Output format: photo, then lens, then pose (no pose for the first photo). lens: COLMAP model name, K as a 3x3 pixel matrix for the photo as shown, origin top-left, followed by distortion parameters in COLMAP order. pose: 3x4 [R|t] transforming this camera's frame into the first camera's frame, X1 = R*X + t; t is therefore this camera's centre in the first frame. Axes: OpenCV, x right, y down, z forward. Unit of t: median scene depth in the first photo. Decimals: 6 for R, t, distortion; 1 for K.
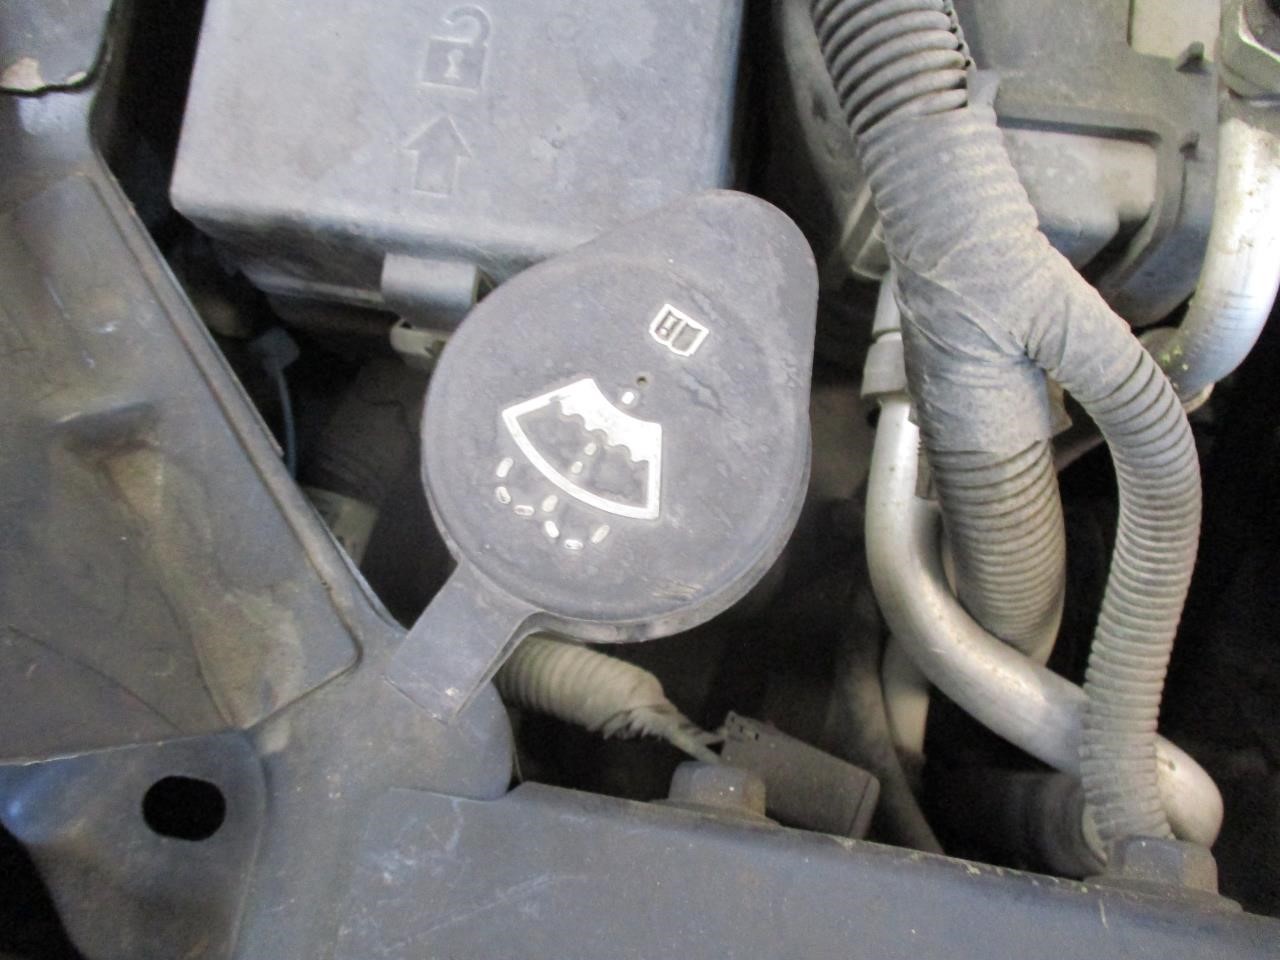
lens RADIAL K [[1038.4, 0, 640.0], [0, 1038.4, 480.0], [0, 0, 1]] dist [-0.030333, 0.003053]
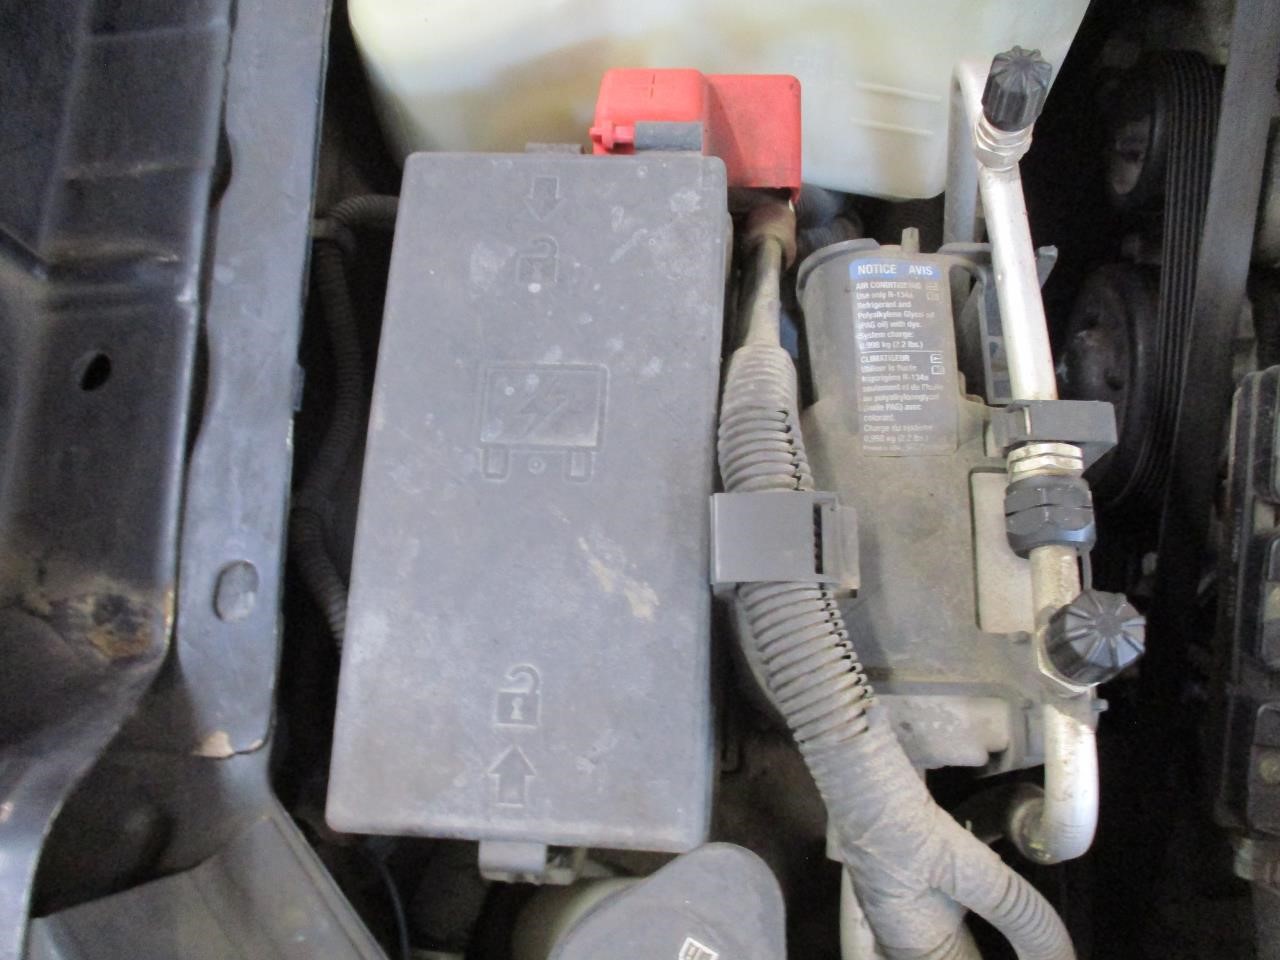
lens RADIAL K [[1047.9, 0, 644.2], [0, 1047.9, 463.3], [0, 0, 1]] dist [-0.032610, 0.007570]
pose [[0.994155, -0.104984, 0.025175, -0.003908], [0.107515, 0.983912, -0.142679, -0.519987], [-0.009791, 0.144551, 0.989449, -0.511860]]
